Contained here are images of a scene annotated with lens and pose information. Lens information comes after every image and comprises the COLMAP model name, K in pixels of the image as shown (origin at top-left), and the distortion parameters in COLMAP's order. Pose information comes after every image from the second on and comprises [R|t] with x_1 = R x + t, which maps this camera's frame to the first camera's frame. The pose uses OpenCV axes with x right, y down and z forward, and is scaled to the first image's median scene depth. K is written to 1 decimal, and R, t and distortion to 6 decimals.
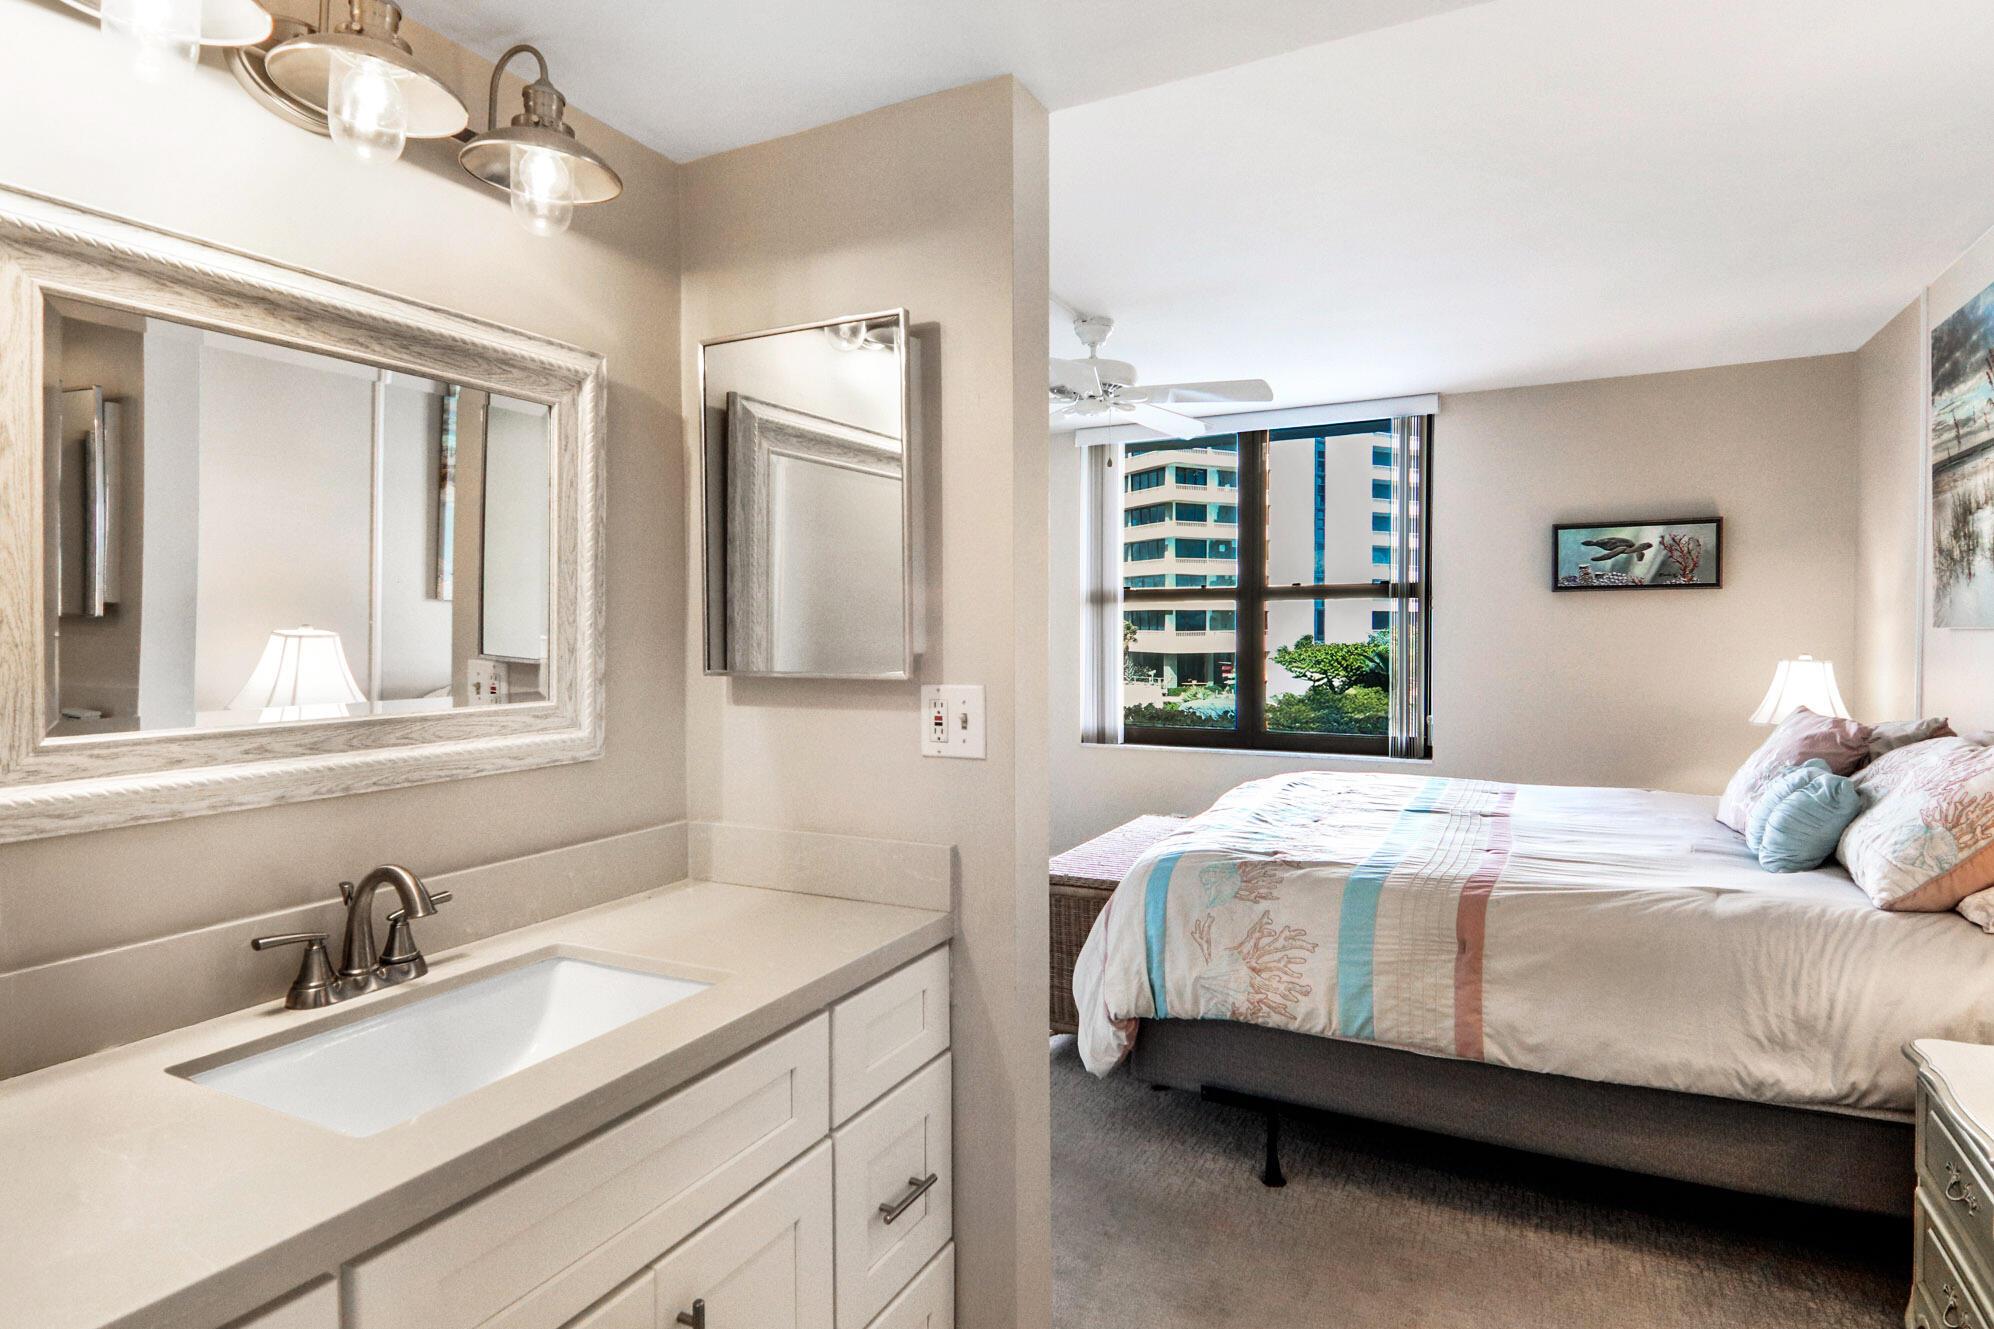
lens RADIAL K [[1028.5, 0, 1000.7], [0, 1028.5, 646.3], [0, 0, 1]] dist [-0.002062, -0.011985]
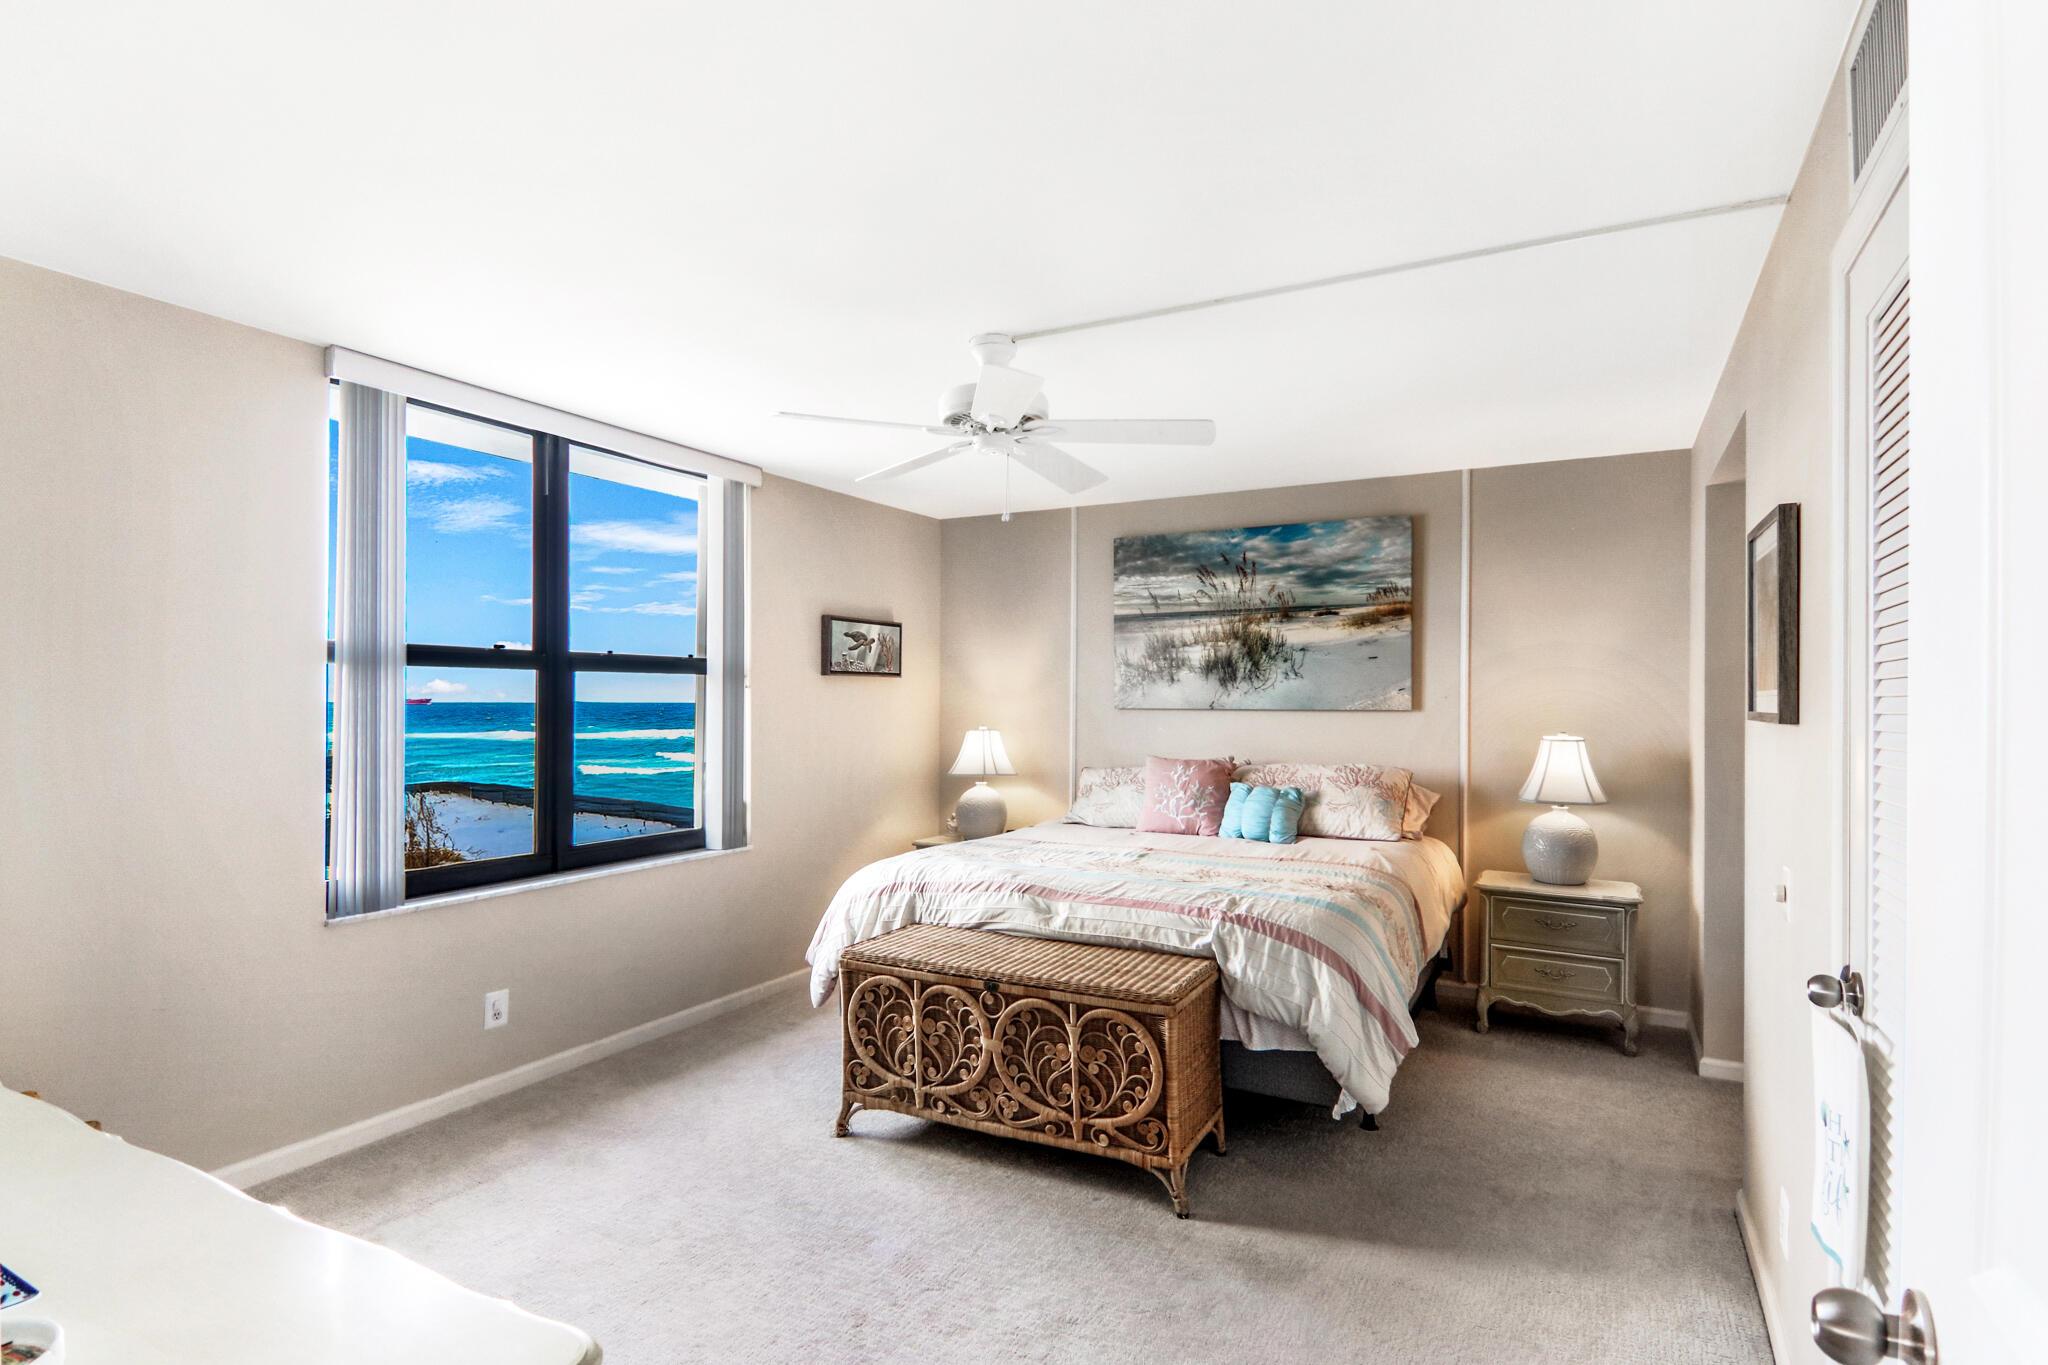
lens RADIAL K [[1056.3, 0, 1020.7], [0, 1056.3, 694.8], [0, 0, 1]] dist [-0.002062, -0.011985]
pose [[0.015256, 0.010210, 0.999831, -0.612834], [0.014992, 0.999833, -0.010439, -0.017405], [-0.999771, 0.015149, 0.015101, 0.793552]]
